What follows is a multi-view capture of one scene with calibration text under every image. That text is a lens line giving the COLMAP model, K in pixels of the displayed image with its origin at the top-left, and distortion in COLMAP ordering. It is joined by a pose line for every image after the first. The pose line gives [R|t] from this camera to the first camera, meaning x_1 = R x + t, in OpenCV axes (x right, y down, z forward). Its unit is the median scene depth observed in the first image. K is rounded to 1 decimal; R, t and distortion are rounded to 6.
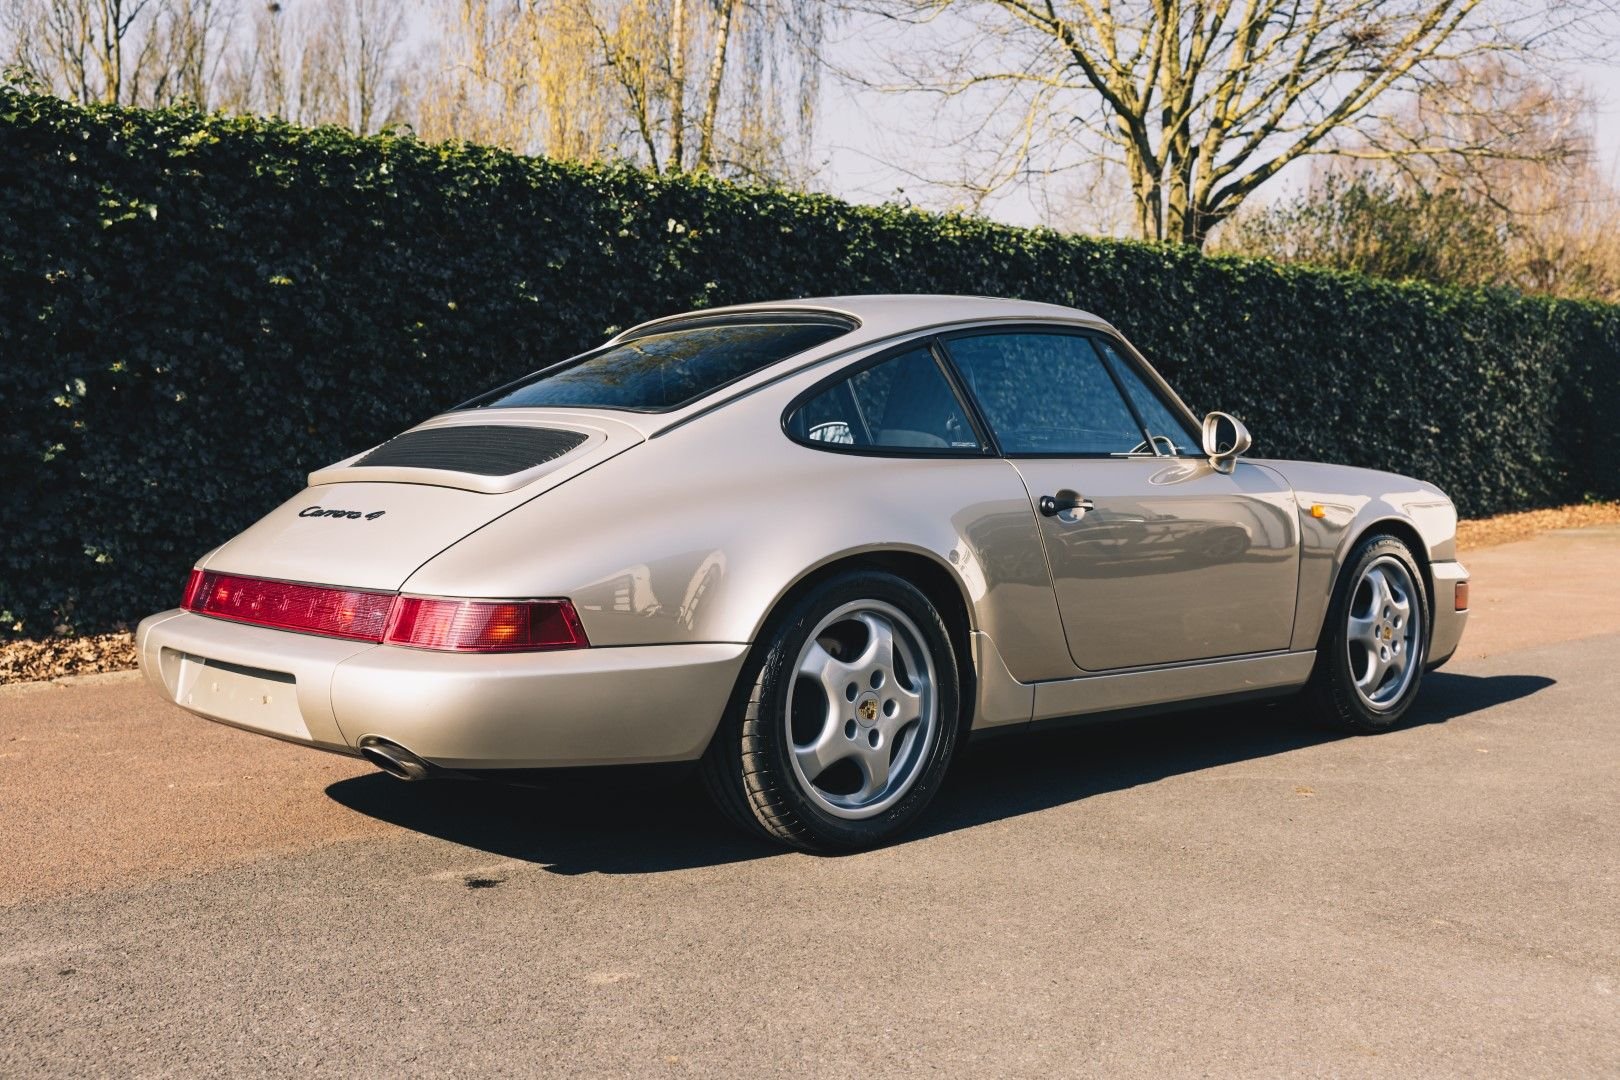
lens RADIAL K [[2079.7, 0, 810.0], [0, 2079.7, 540.0], [0, 0, 1]] dist [-0.004847, 0.039170]
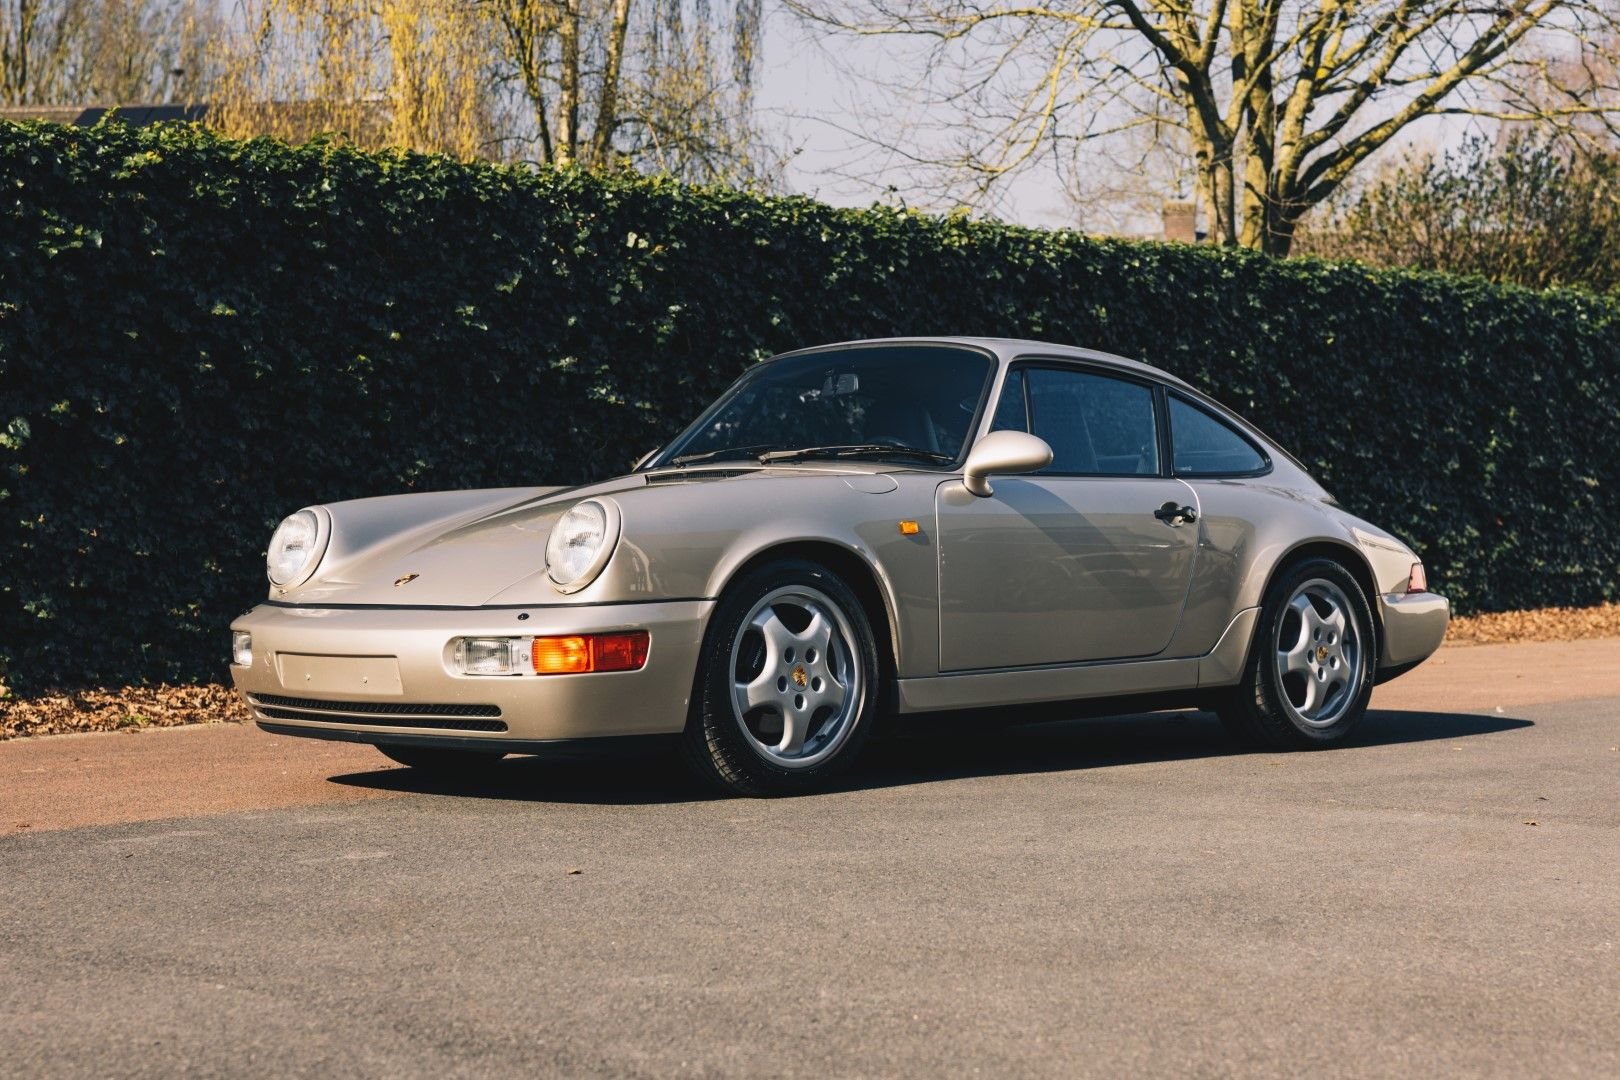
lens RADIAL K [[2302.7, 0, 813.0], [0, 2302.7, 501.2], [0, 0, 1]] dist [0.030753, -0.099645]
pose [[0.999978, -0.005909, 0.002965, 0.009142], [0.006024, 0.999169, -0.040301, -0.009134], [-0.002724, 0.040318, 0.999183, 0.105457]]
